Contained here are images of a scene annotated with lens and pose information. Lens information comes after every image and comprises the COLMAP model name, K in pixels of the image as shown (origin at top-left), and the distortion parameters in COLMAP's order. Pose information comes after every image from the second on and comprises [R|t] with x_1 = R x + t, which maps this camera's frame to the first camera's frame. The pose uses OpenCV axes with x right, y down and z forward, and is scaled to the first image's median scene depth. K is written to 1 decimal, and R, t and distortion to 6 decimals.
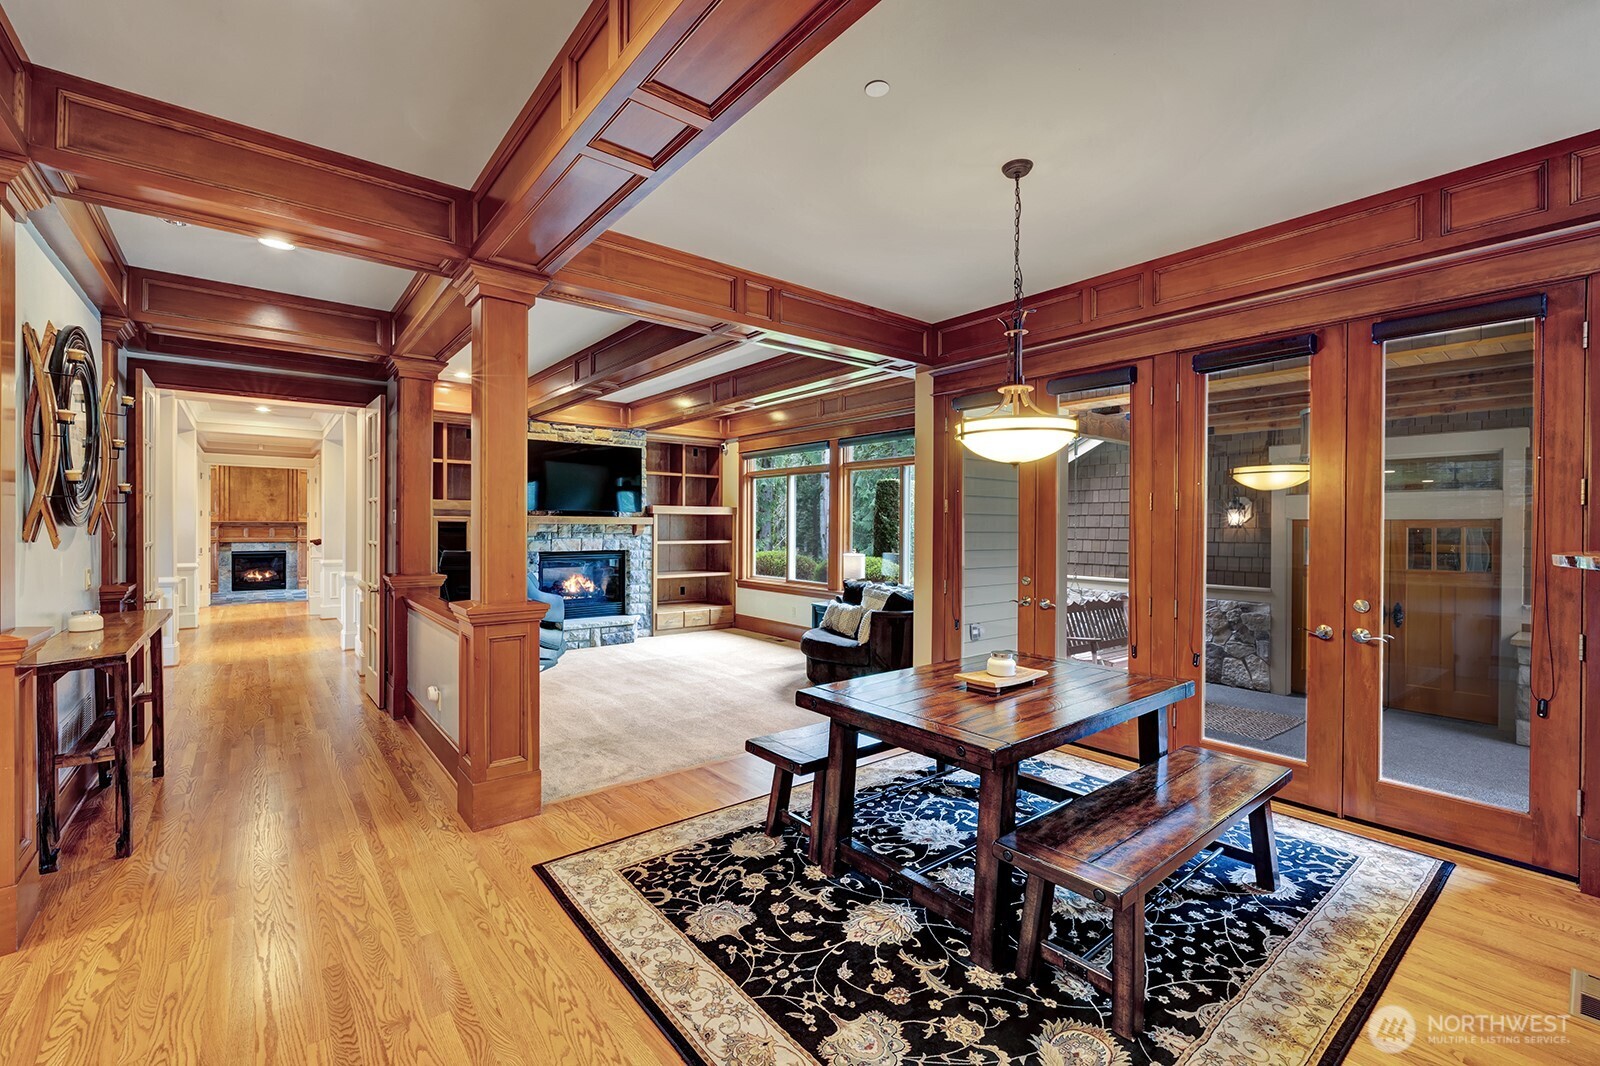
lens RADIAL K [[684.4, 0, 805.5], [0, 684.4, 528.8], [0, 0, 1]] dist [0.003152, 0.000427]
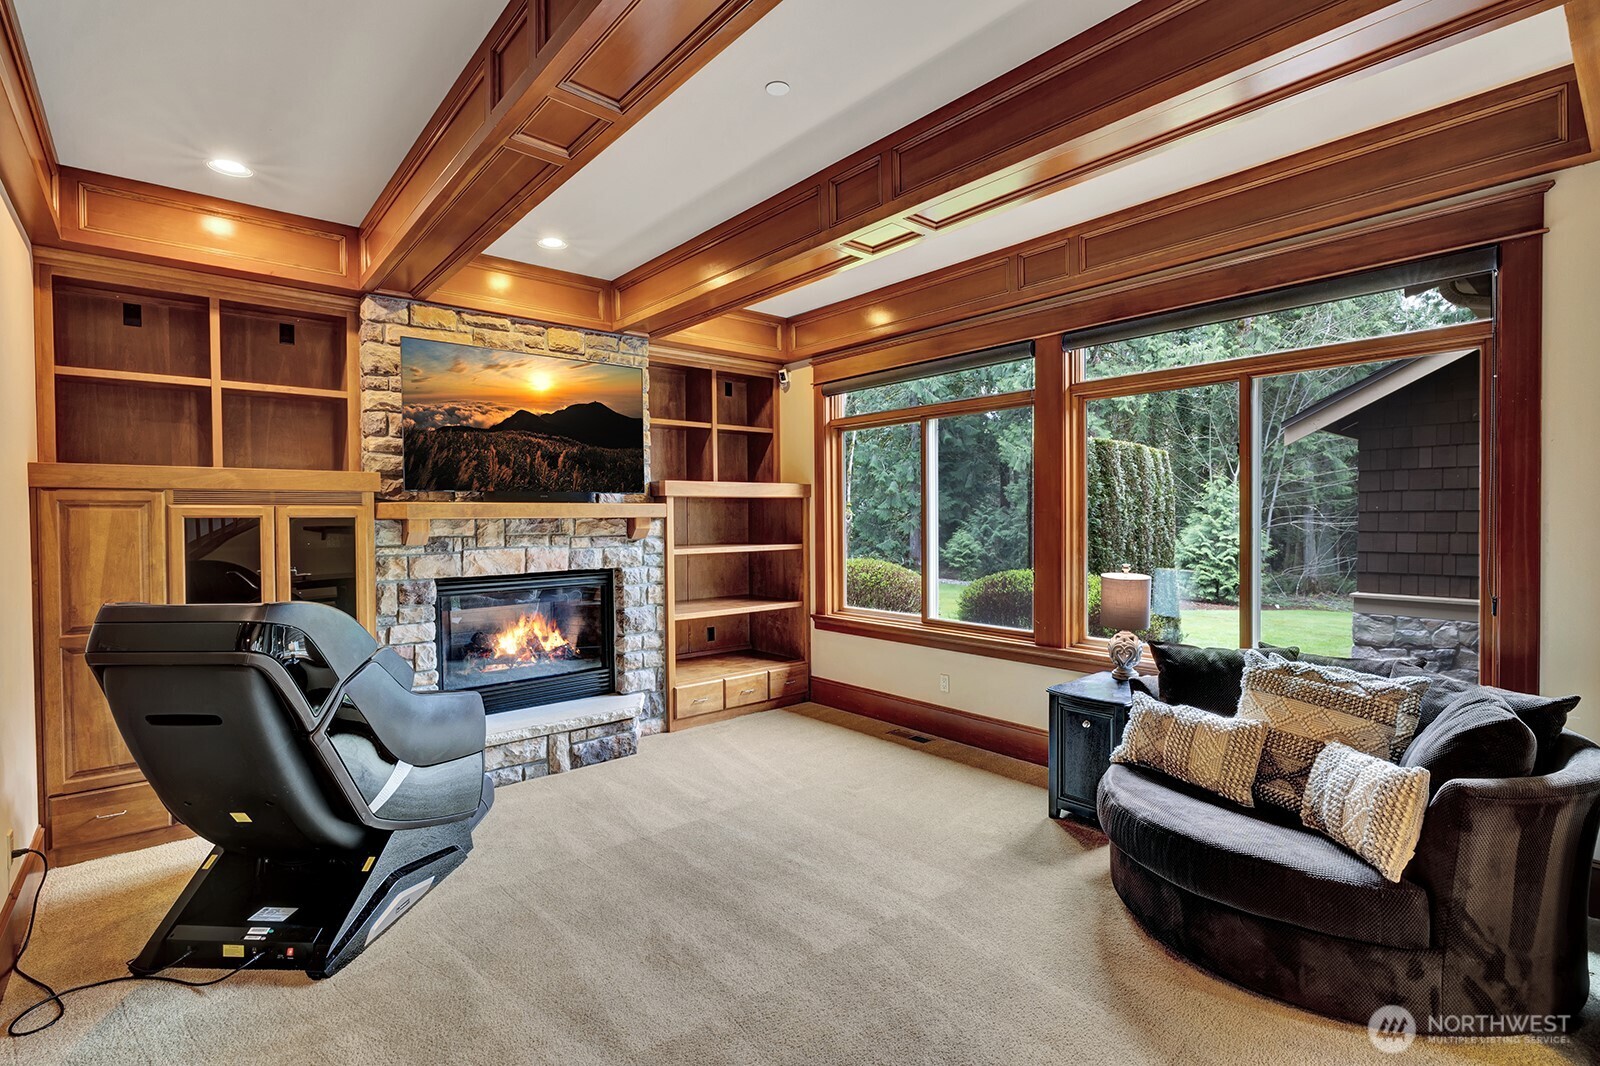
lens RADIAL K [[738.1, 0, 796.7], [0, 738.1, 531.9], [0, 0, 1]] dist [0.000631, 0.000134]
pose [[0.999581, -0.015171, 0.024646, -0.136201], [0.014766, 0.999754, 0.016556, -0.002901], [-0.024891, -0.016185, 0.999559, 0.434955]]
